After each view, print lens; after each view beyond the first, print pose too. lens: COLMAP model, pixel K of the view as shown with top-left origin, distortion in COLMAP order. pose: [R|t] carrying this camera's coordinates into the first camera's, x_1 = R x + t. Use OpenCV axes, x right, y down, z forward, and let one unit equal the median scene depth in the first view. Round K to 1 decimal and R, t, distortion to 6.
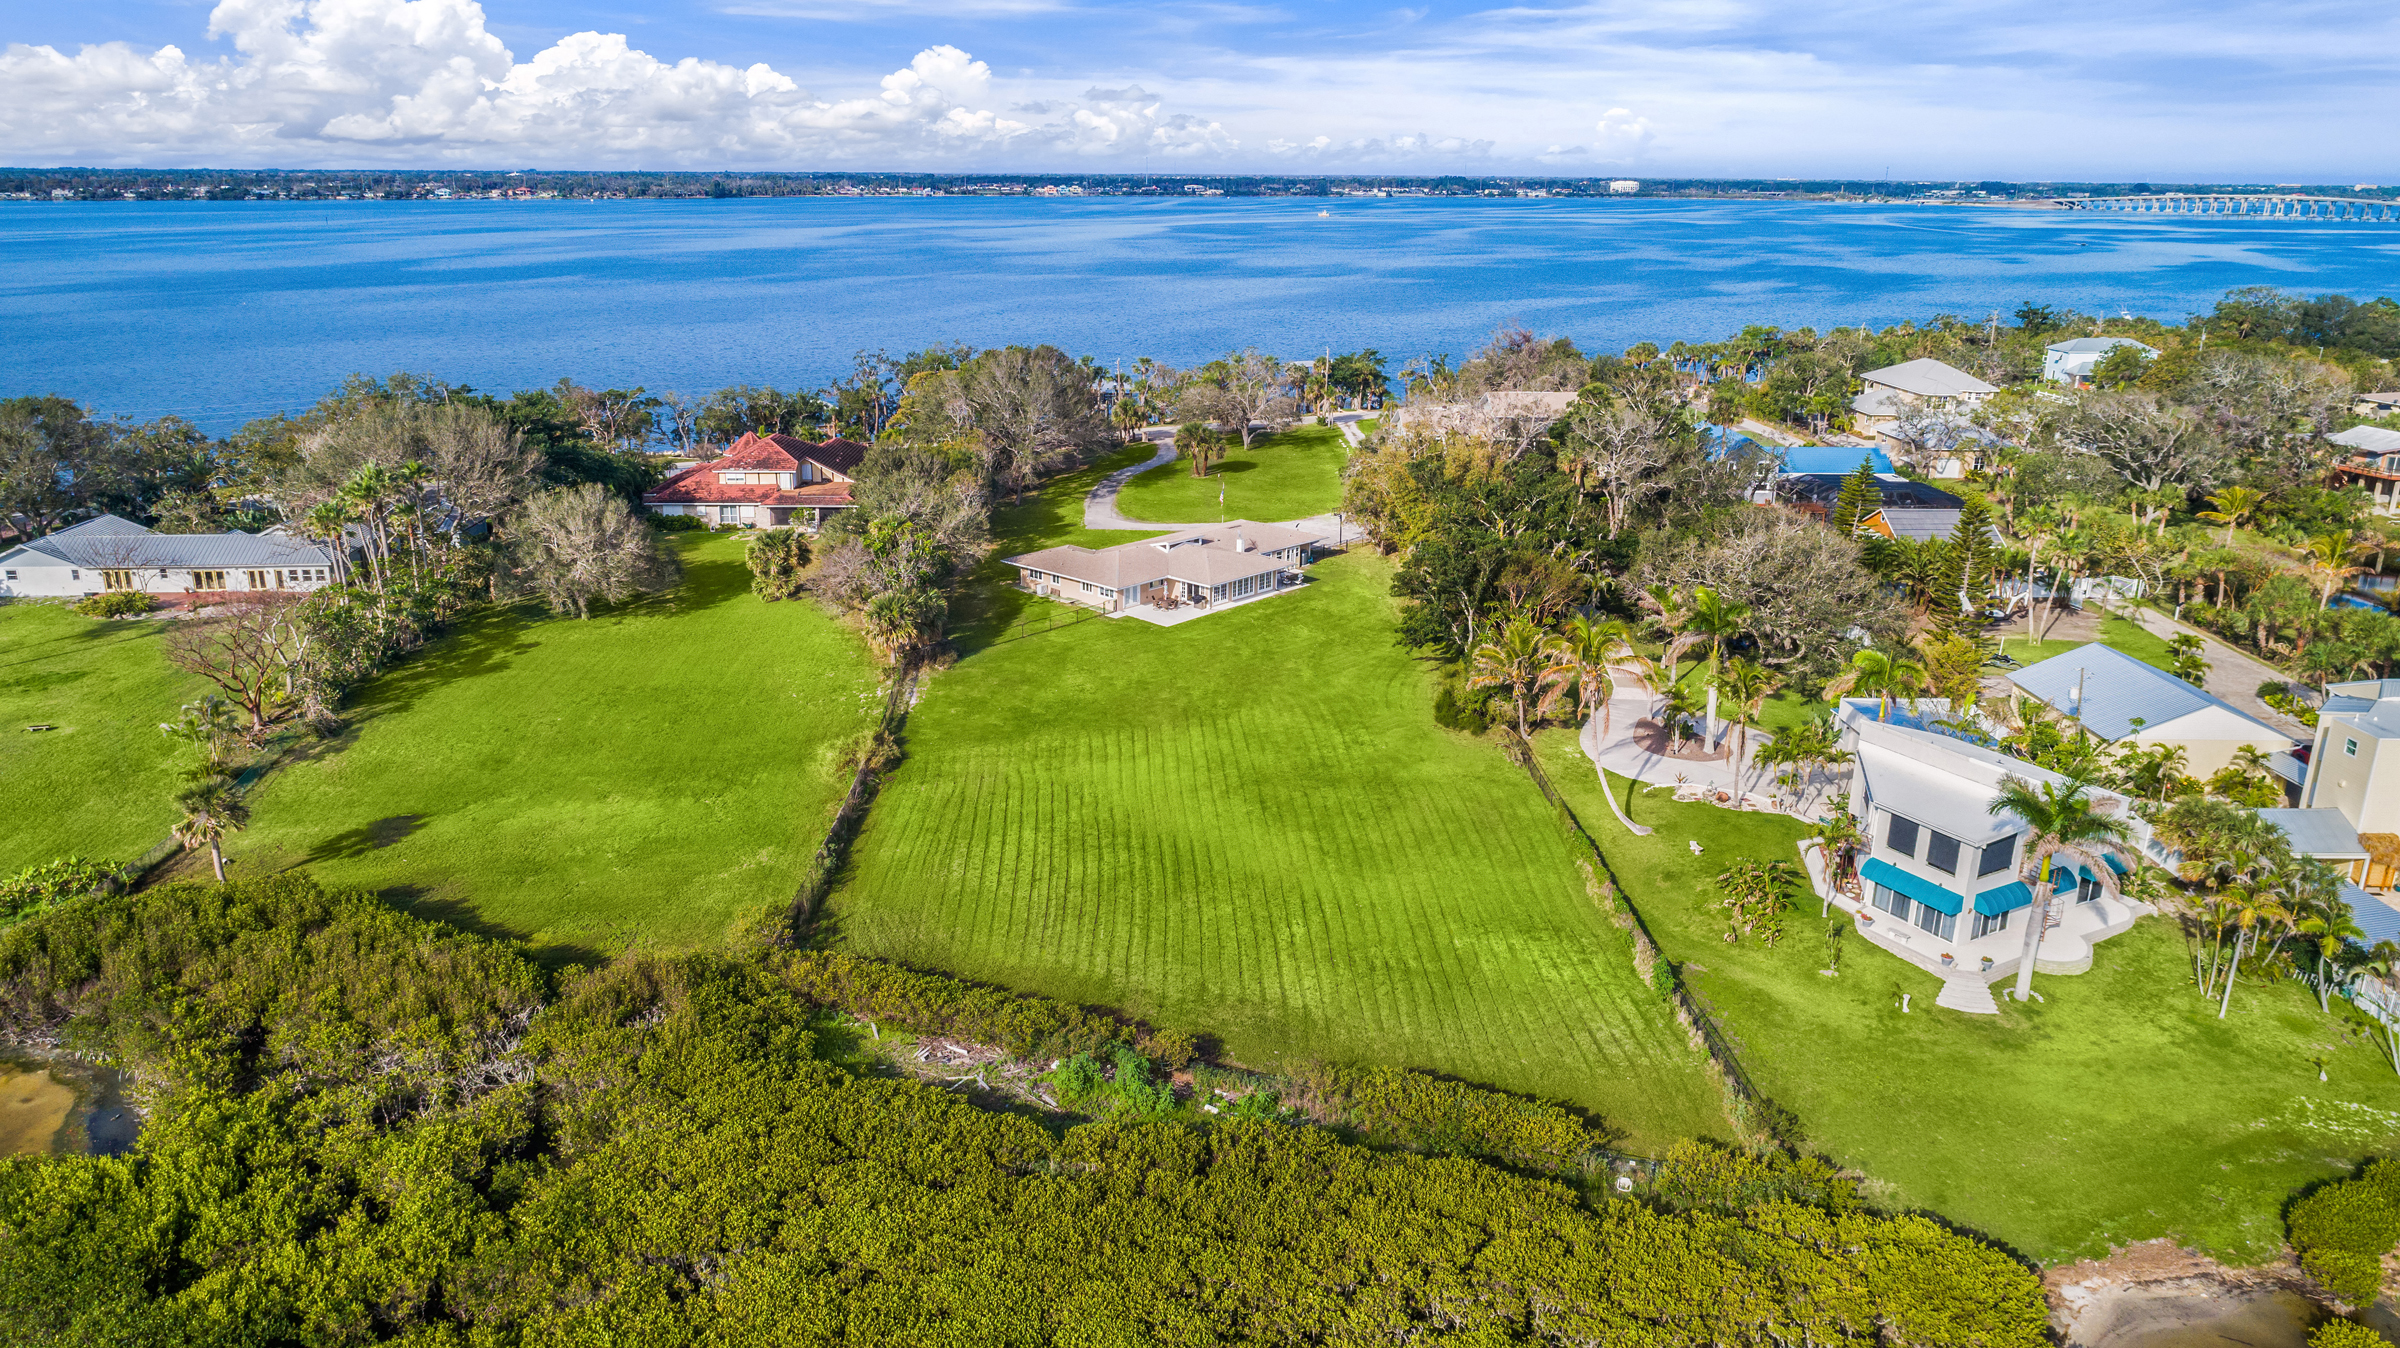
lens RADIAL K [[1633.1, 0, 1200.0], [0, 1633.1, 674.0], [0, 0, 1]] dist [-0.002604, -0.000352]
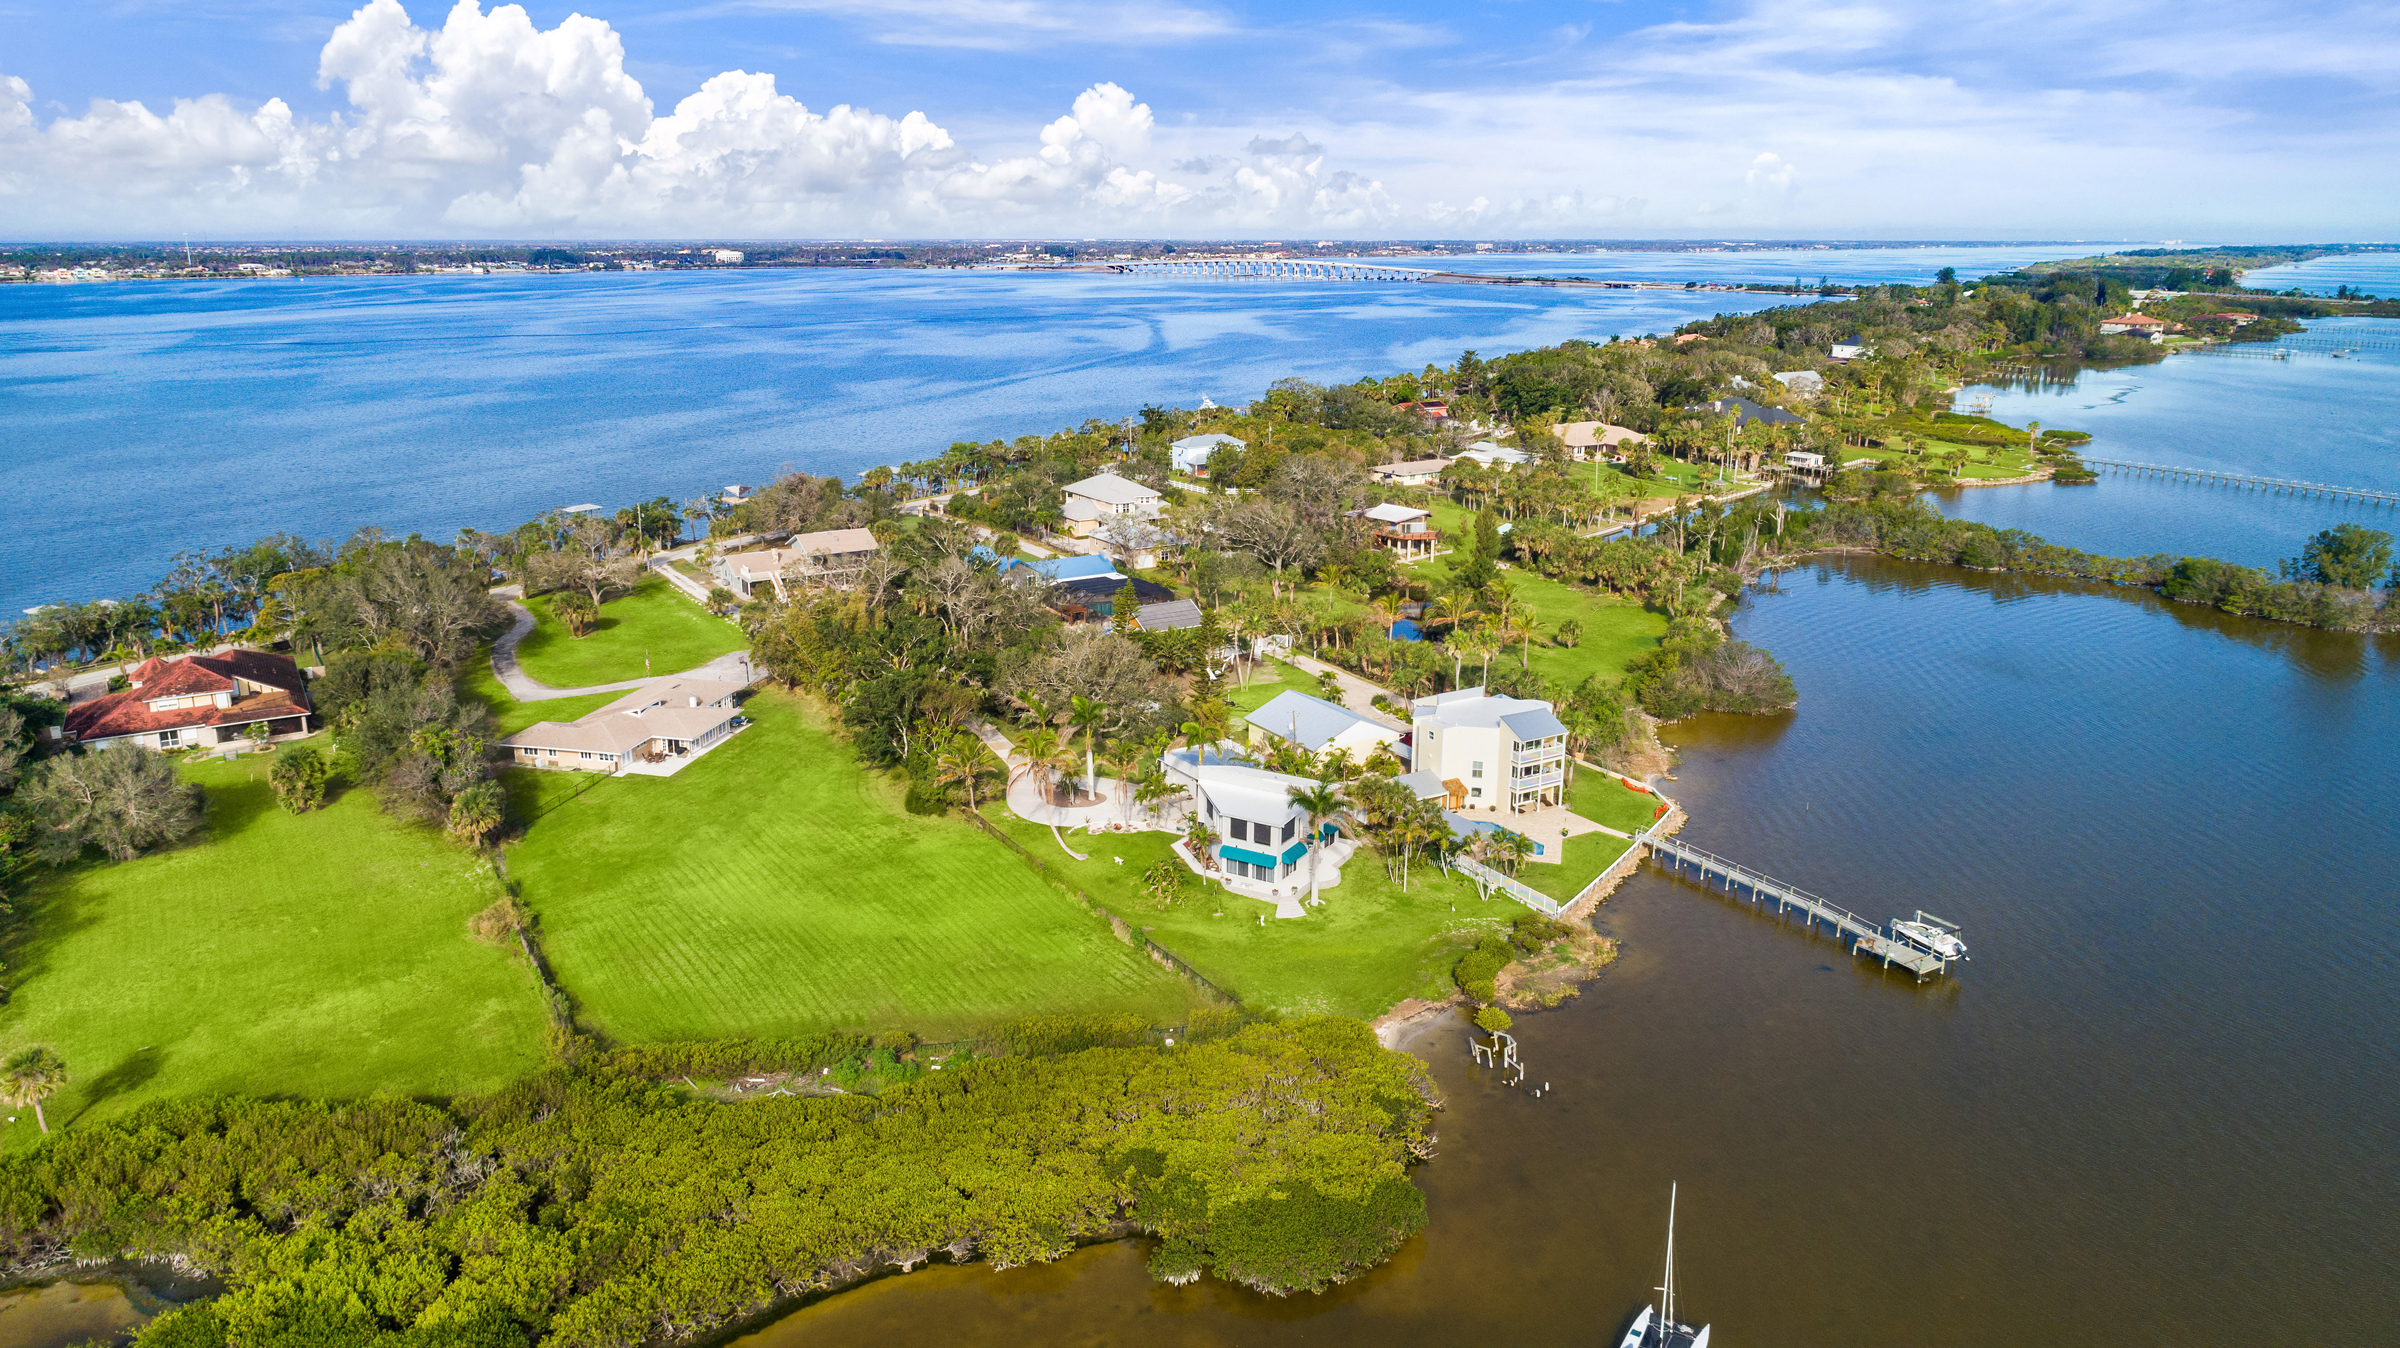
lens RADIAL K [[1788.8, 0, 1200.0], [0, 1788.8, 674.0], [0, 0, 1]] dist [-0.002813, -0.001467]
pose [[0.854553, -0.144652, 0.498813, -0.461487], [0.154834, 0.987714, 0.021172, -0.096517], [-0.495747, 0.059141, 0.866451, -0.558926]]
